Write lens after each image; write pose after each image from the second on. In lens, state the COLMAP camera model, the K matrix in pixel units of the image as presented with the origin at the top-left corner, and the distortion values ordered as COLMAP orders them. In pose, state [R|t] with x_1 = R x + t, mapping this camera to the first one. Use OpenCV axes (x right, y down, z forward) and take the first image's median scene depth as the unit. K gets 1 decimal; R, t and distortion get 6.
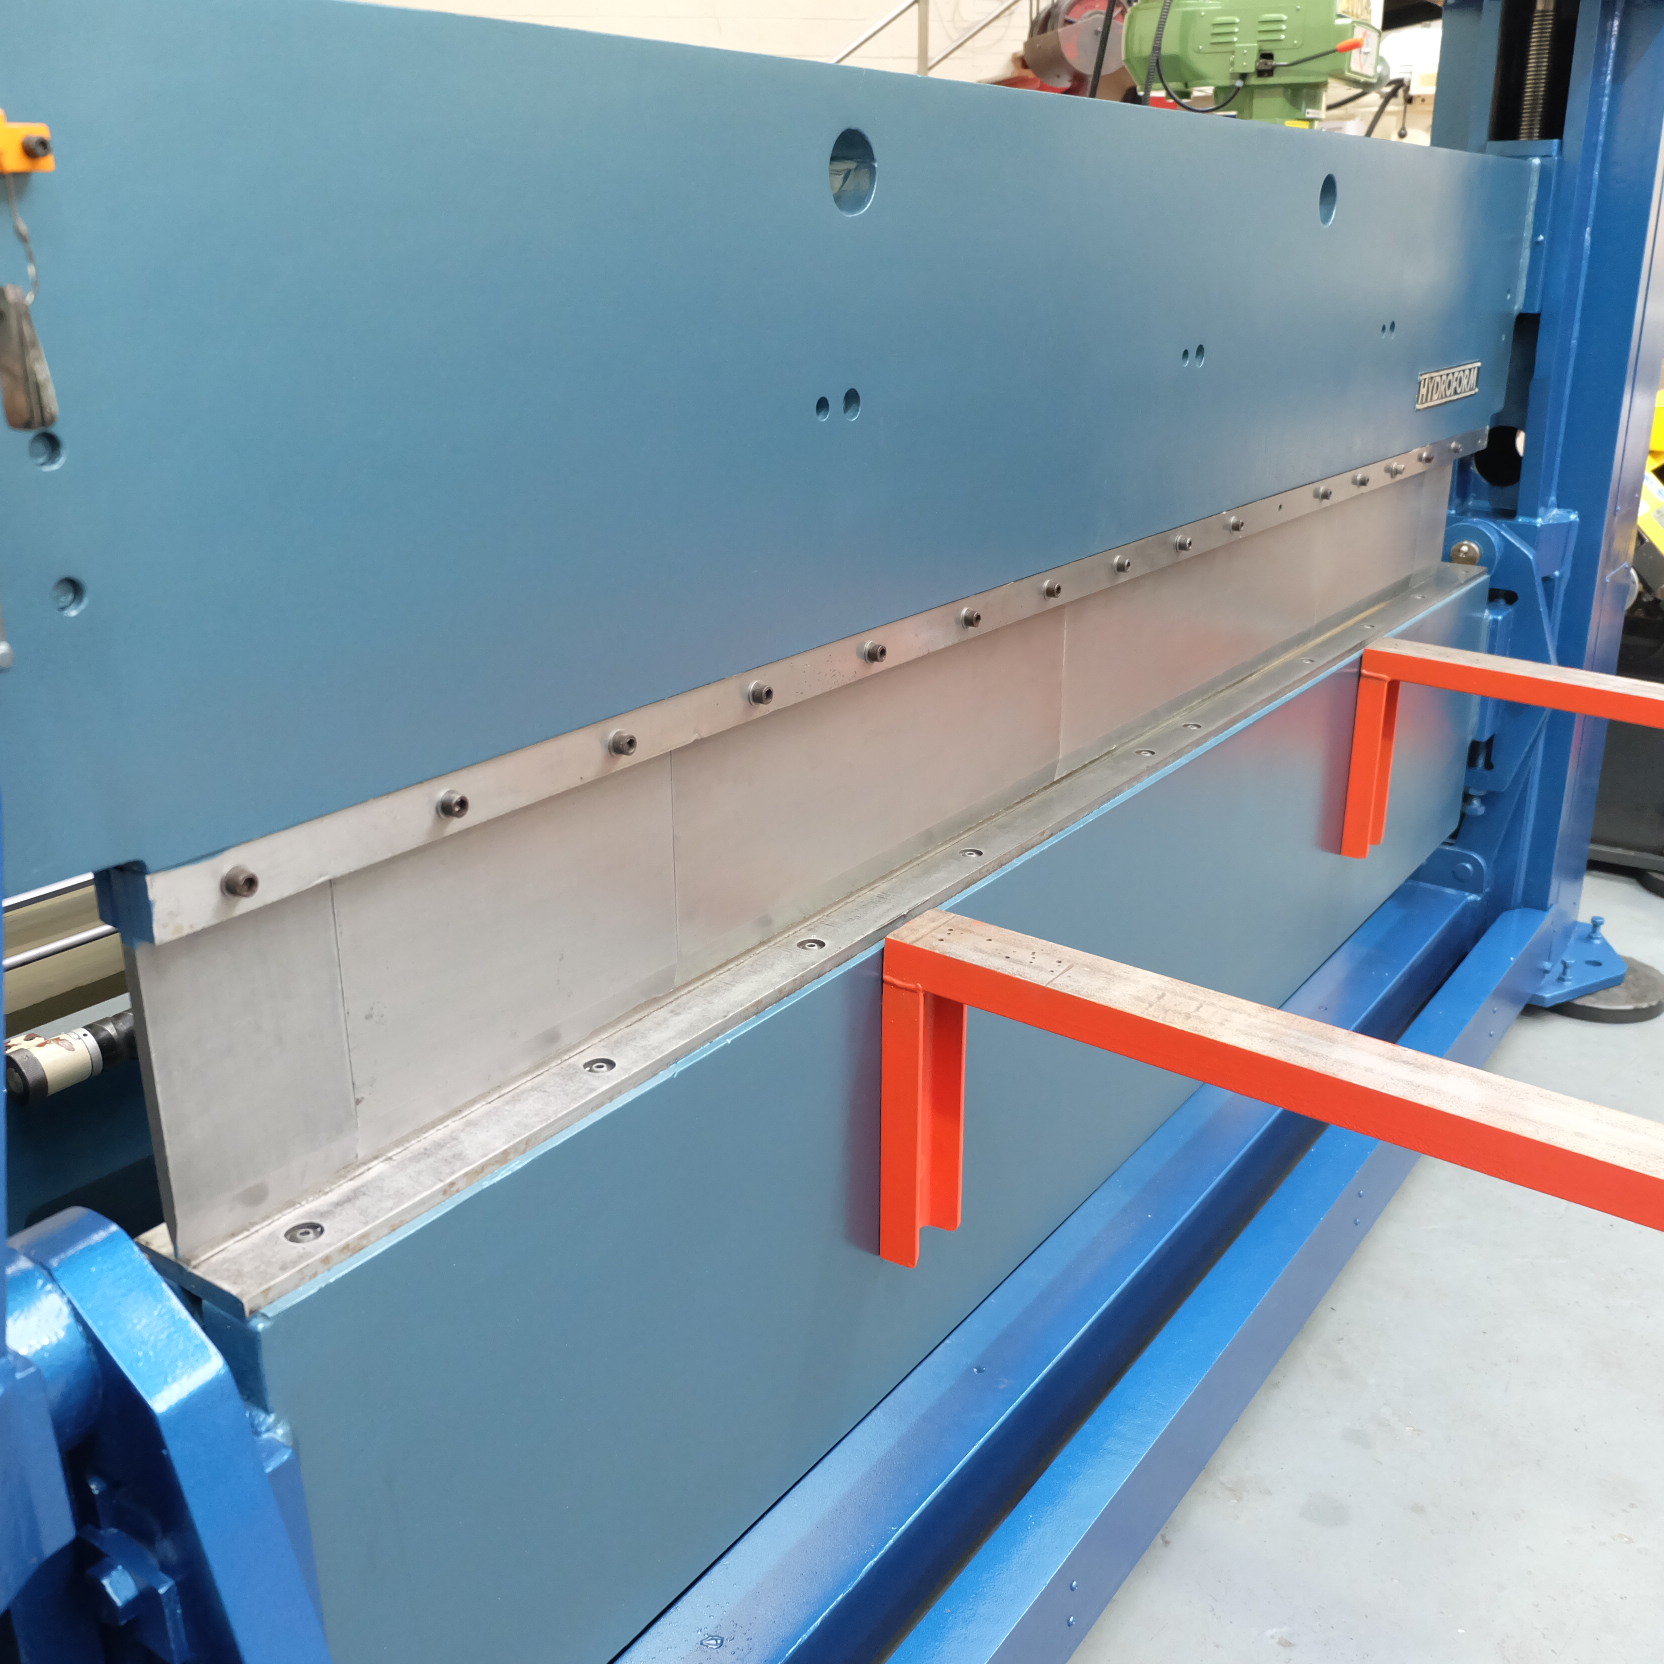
lens RADIAL K [[1692.2, 0, 845.4], [0, 1692.2, 837.7], [0, 0, 1]] dist [-0.031026, 0.000000]
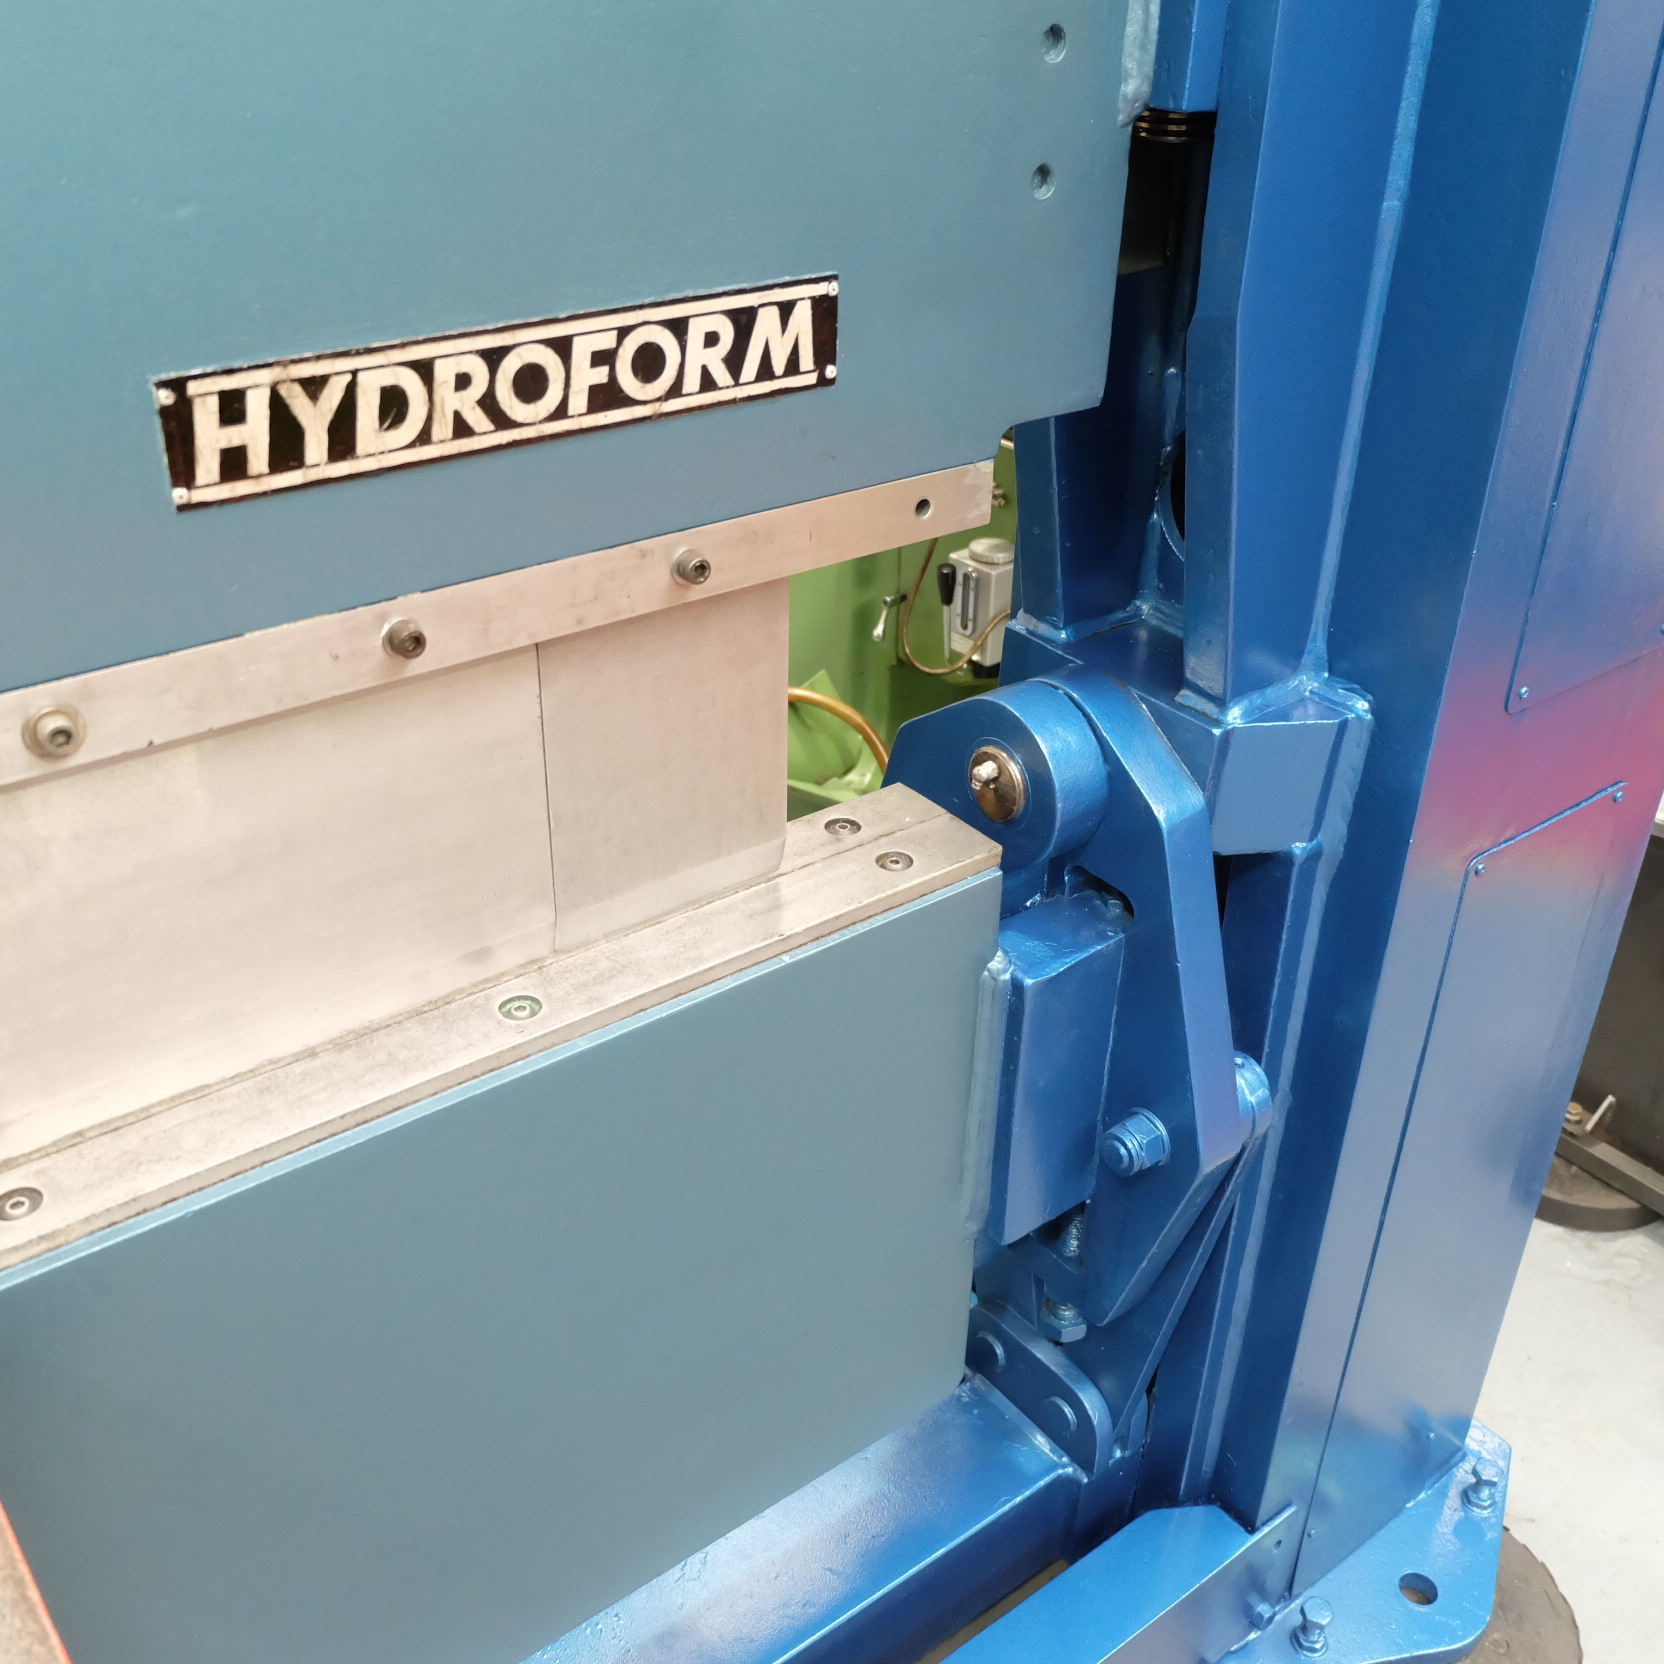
lens RADIAL K [[1692.2, 0, 840.4], [0, 1692.2, 832.7], [0, 0, 1]] dist [-0.031026, 0.000000]
pose [[0.947230, 0.164840, -0.274925, 0.428542], [-0.116758, 0.976154, 0.183003, -0.215899], [0.298535, -0.141246, 0.943889, 0.622255]]
